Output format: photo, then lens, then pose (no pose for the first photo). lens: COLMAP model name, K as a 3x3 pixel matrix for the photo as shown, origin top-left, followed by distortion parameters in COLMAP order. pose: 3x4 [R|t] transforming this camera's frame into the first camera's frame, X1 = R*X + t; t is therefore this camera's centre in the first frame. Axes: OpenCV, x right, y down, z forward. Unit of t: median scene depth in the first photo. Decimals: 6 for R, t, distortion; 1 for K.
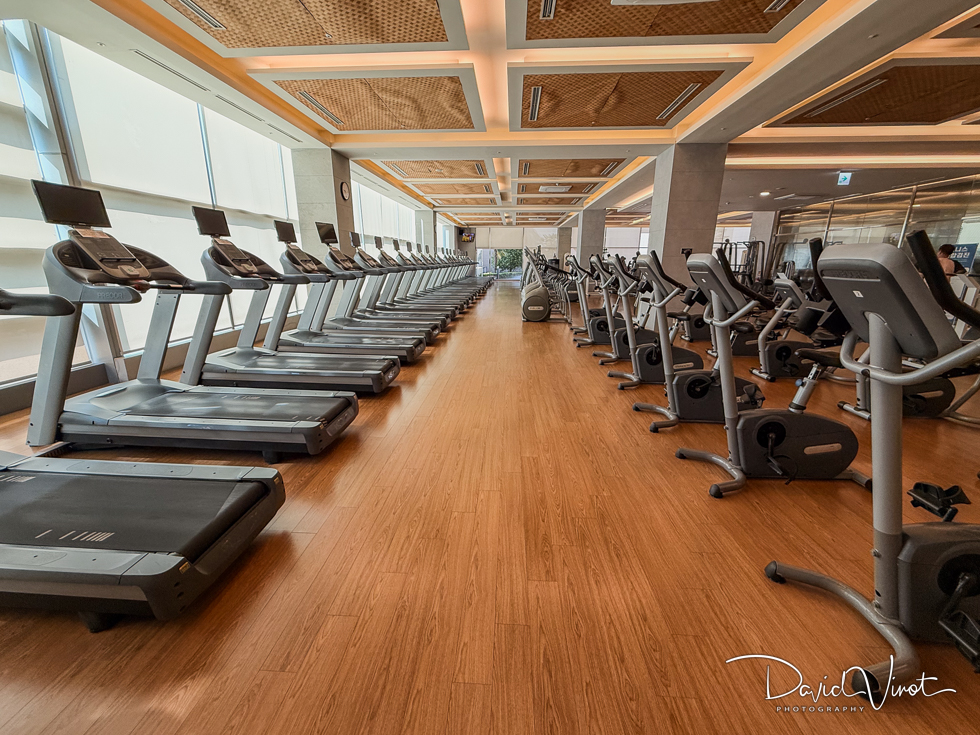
lens RADIAL K [[394.2, 0, 493.5], [0, 394.2, 366.3], [0, 0, 1]] dist [0.000716, -0.000121]
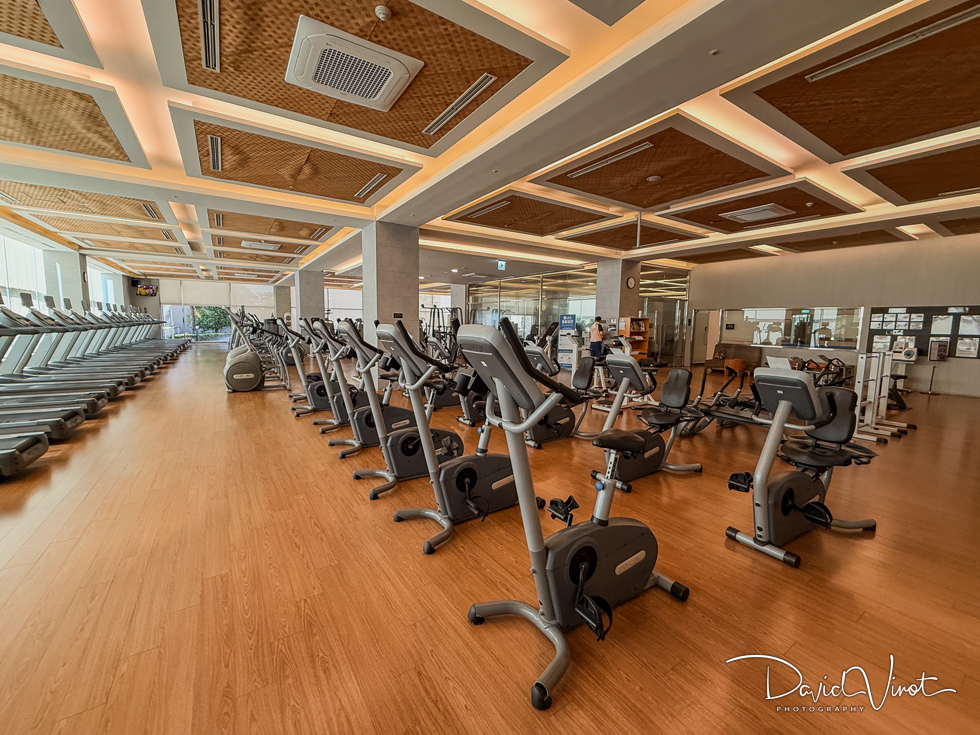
lens RADIAL K [[394.2, 0, 490.2], [0, 394.2, 366.8], [0, 0, 1]] dist [0.000716, -0.000121]
pose [[0.802098, -0.059670, 0.594204, 0.053524], [0.144564, 0.984803, -0.096249, -0.013618], [-0.579431, 0.163102, 0.798535, 0.001432]]
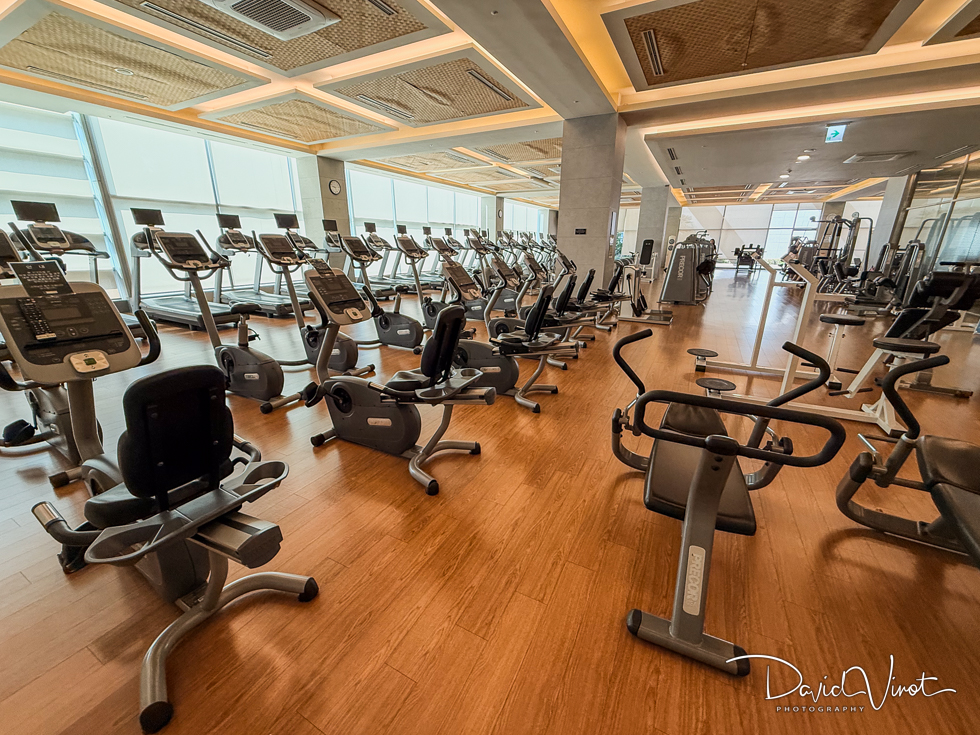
lens RADIAL K [[394.2, 0, 489.8], [0, 394.2, 366.3], [0, 0, 1]] dist [0.000716, -0.000121]
pose [[0.907546, 0.126161, -0.400554, 1.012607], [-0.112142, 0.991977, 0.058357, 0.001920], [0.404703, -0.008043, 0.914413, 0.041842]]
